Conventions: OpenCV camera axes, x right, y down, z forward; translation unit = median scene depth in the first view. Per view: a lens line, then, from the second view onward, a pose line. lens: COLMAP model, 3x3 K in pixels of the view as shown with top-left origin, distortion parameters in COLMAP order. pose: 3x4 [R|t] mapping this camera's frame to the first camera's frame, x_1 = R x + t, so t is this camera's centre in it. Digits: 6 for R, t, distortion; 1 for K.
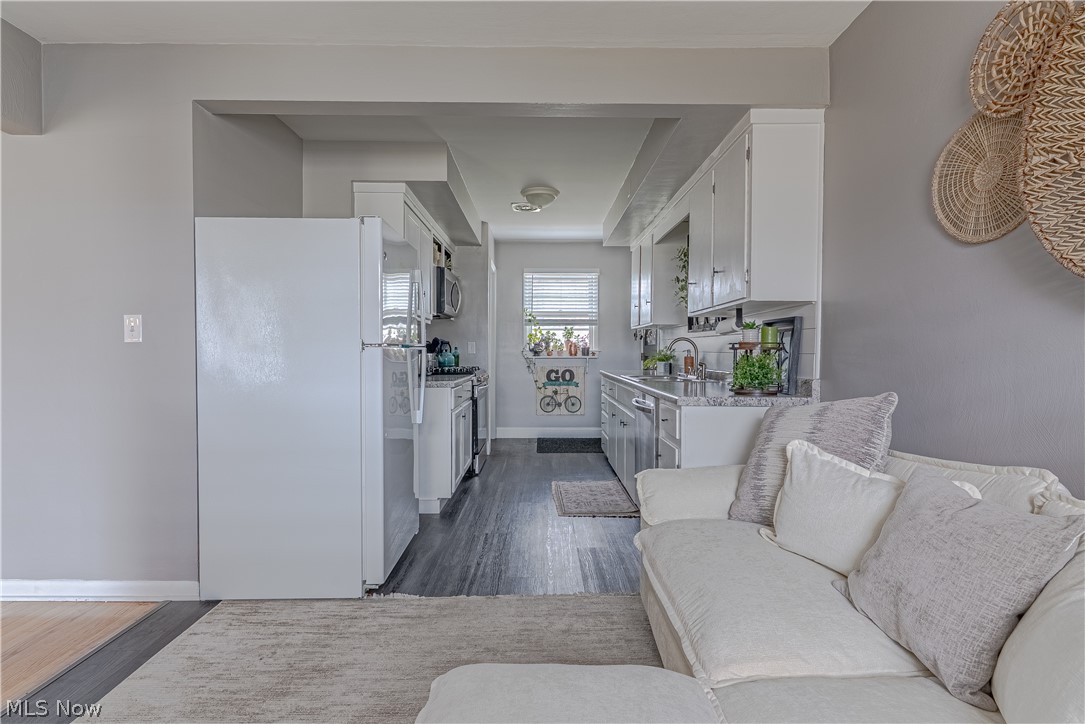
lens RADIAL K [[518.8, 0, 534.2], [0, 518.8, 363.2], [0, 0, 1]] dist [0.005028, -0.001564]
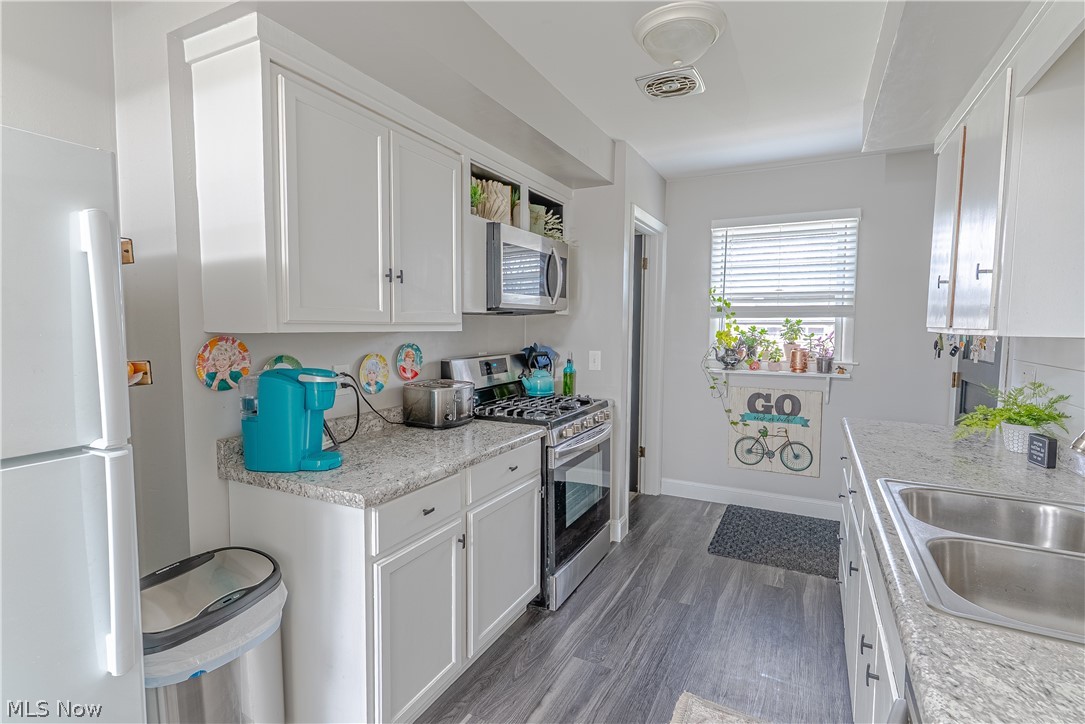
lens RADIAL K [[518.8, 0, 541.0], [0, 518.8, 362.9], [0, 0, 1]] dist [0.005028, -0.001564]
pose [[0.893564, 0.036133, -0.447479, 0.137532], [-0.014625, 0.998570, 0.051430, -0.086711], [0.448697, -0.039412, 0.892814, 0.678289]]
